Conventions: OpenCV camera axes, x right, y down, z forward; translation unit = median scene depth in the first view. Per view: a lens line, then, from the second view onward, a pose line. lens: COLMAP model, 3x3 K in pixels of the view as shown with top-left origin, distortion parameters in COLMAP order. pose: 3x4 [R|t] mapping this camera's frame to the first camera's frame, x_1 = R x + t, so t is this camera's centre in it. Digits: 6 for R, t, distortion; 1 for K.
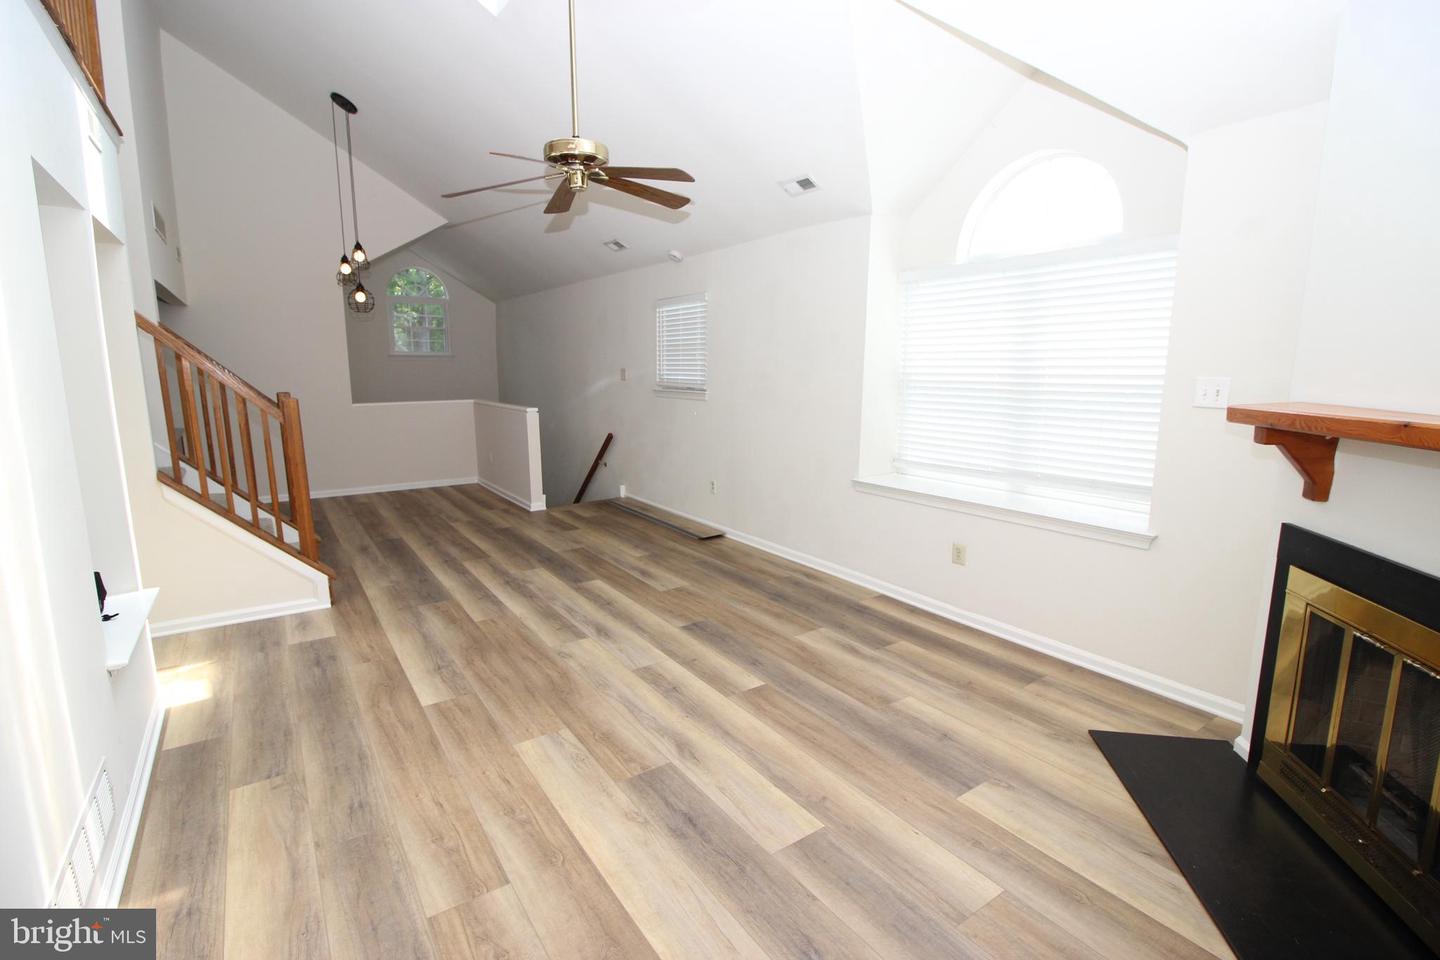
lens RADIAL K [[666.5, 0, 716.8], [0, 666.5, 474.8], [0, 0, 1]] dist [-0.004640, -0.009769]
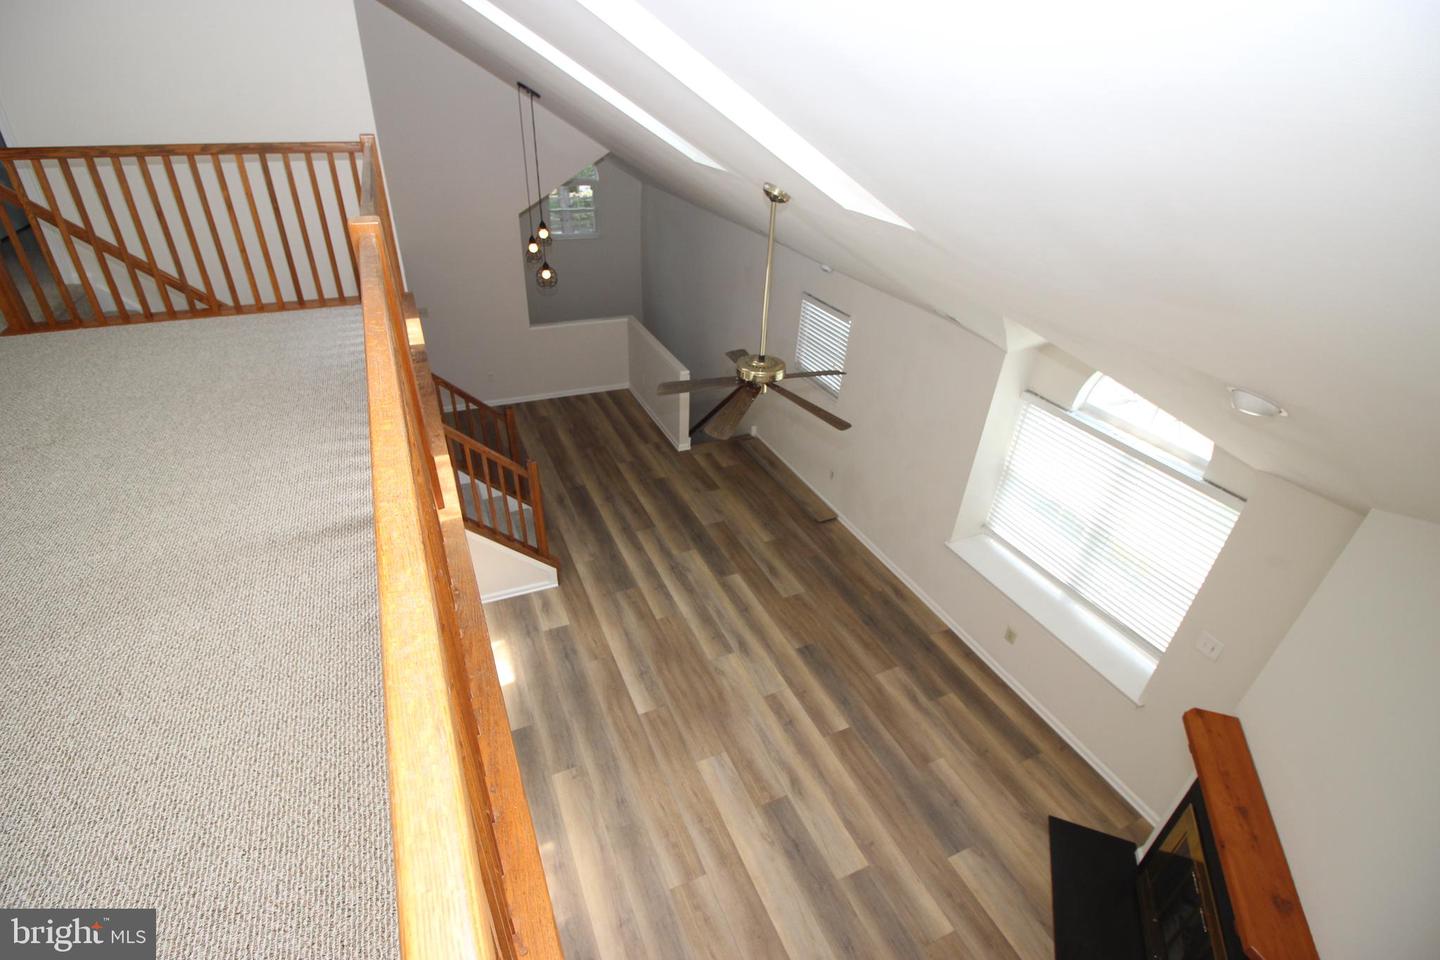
lens RADIAL K [[666.5, 0, 716.1], [0, 666.5, 476.1], [0, 0, 1]] dist [-0.004640, -0.009769]
pose [[0.983354, 0.128242, -0.128719, -0.109840], [-0.072083, 0.925623, 0.371518, -0.792509], [0.166789, -0.356055, 0.919460, -0.269428]]
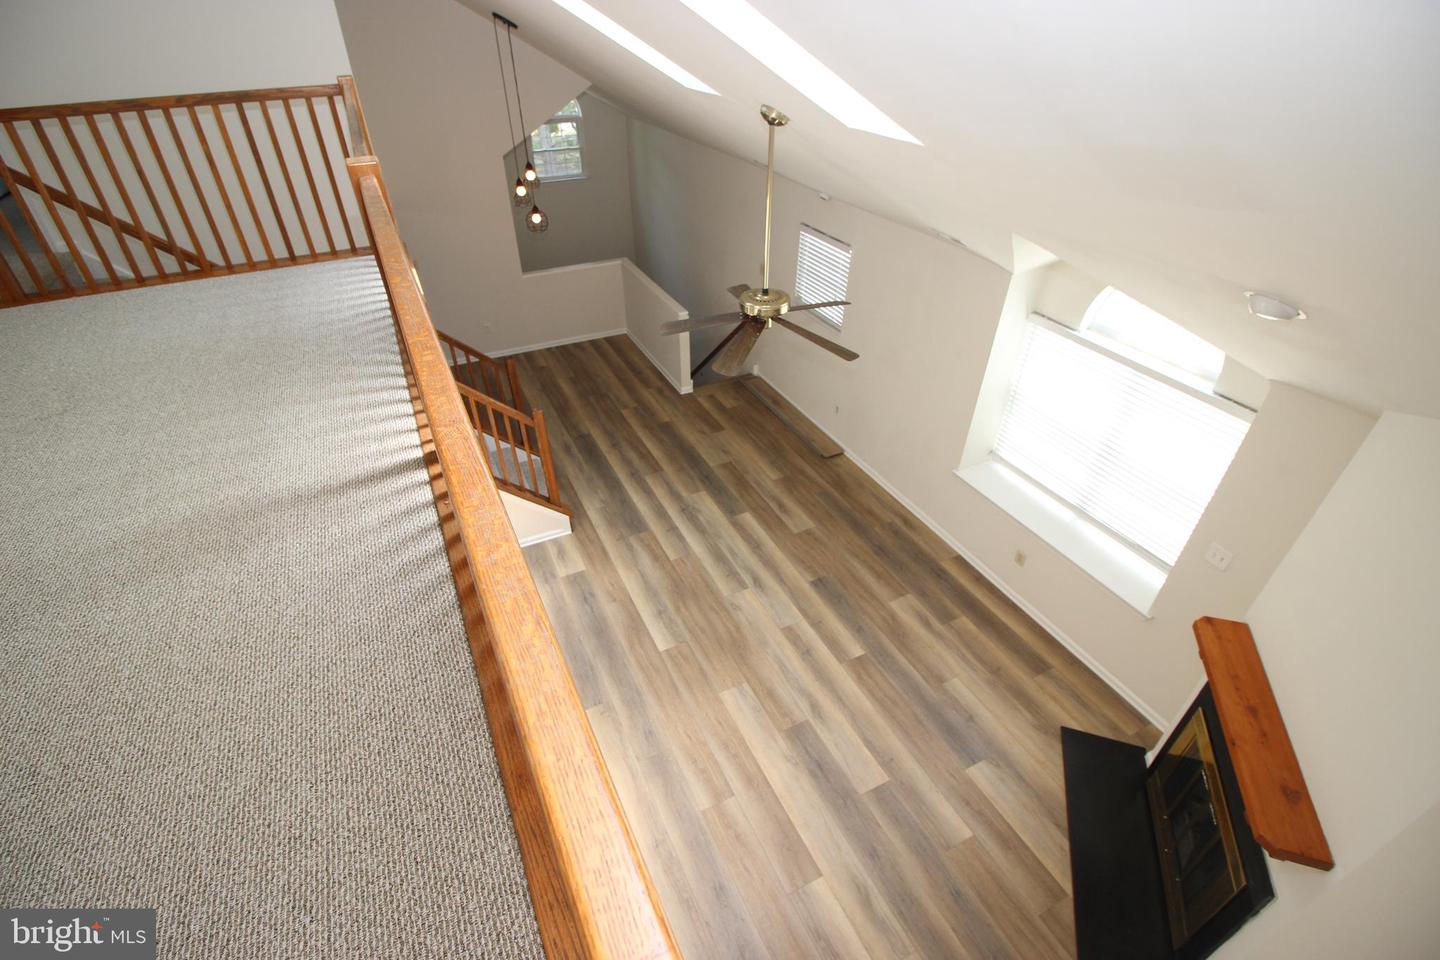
lens RADIAL K [[666.5, 0, 715.9], [0, 666.5, 476.3], [0, 0, 1]] dist [-0.004640, -0.009769]
pose [[0.988700, 0.088291, -0.121152, -0.126993], [-0.025017, 0.894006, 0.447355, -0.781356], [0.147809, -0.439269, 0.886112, -0.280451]]
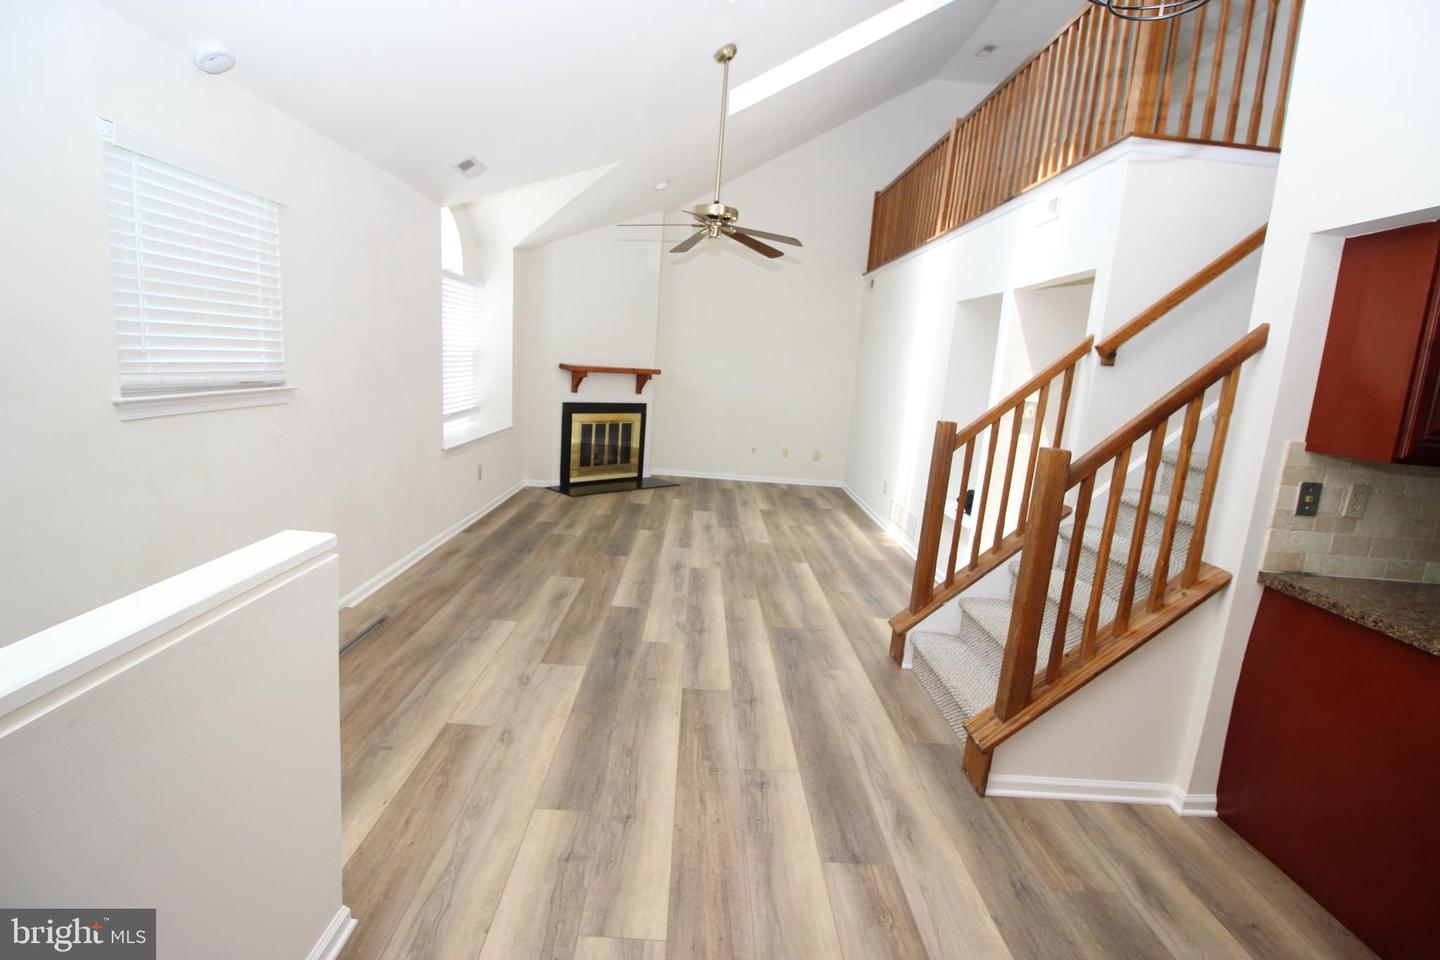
lens RADIAL K [[666.5, 0, 718.9], [0, 666.5, 486.1], [0, 0, 1]] dist [-0.004640, -0.009769]
pose [[-0.833529, -0.160495, 0.528651, -1.096645], [0.017217, 0.948864, 0.315215, -0.392672], [-0.552208, 0.271843, -0.788142, 2.358460]]
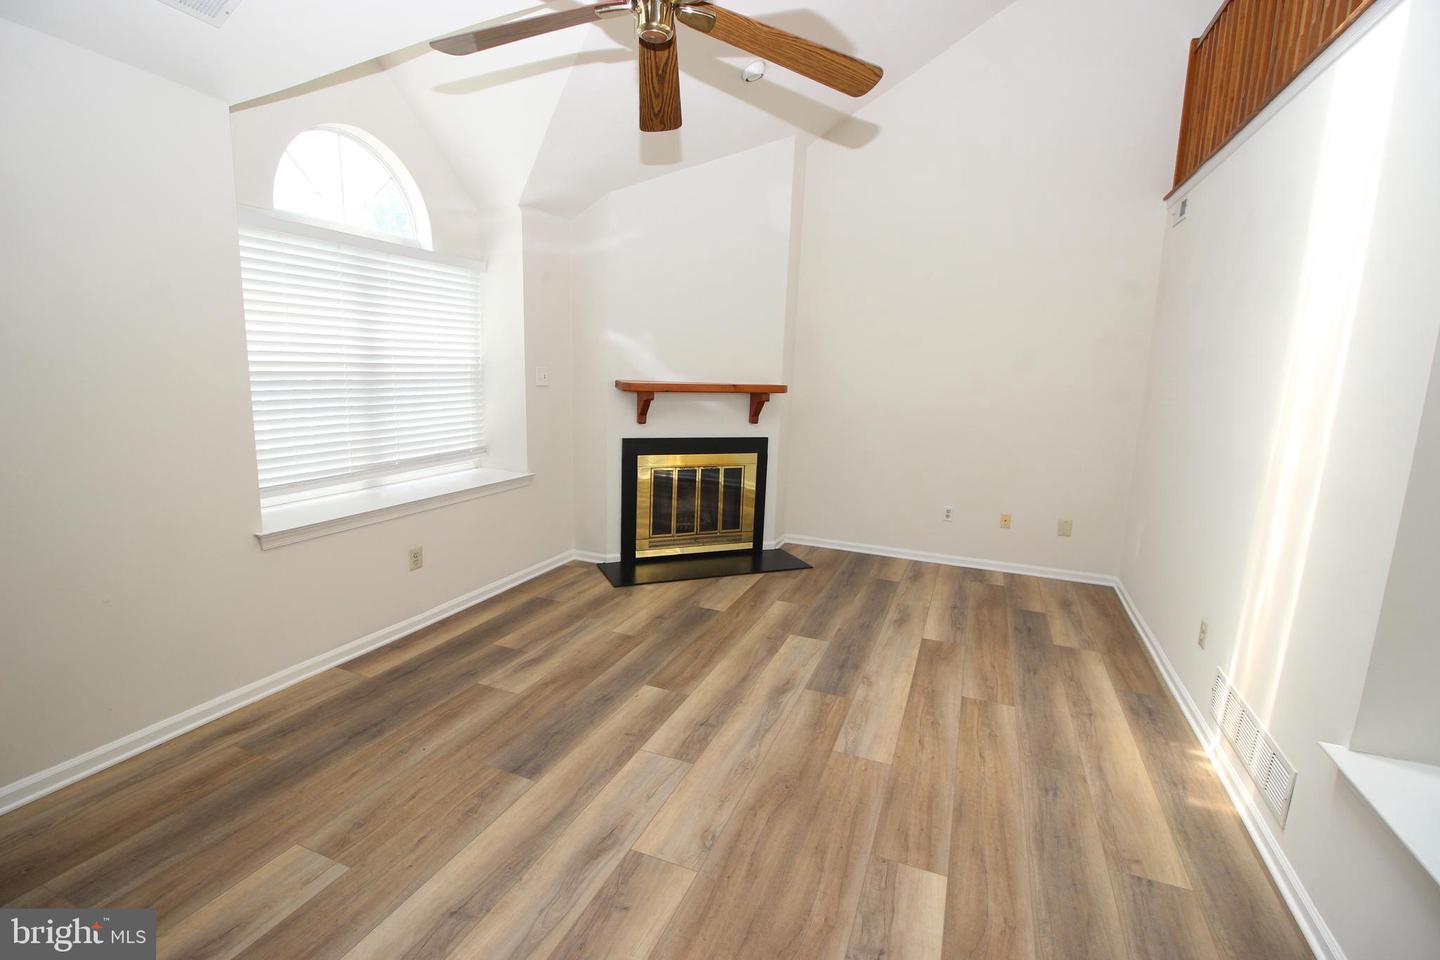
lens RADIAL K [[666.5, 0, 707.5], [0, 666.5, 485.1], [0, 0, 1]] dist [-0.004640, -0.009769]
pose [[-0.546165, -0.168603, 0.820534, -0.761499], [0.100915, 0.959158, 0.264259, -0.232077], [-0.831577, 0.227133, -0.506844, 1.389137]]
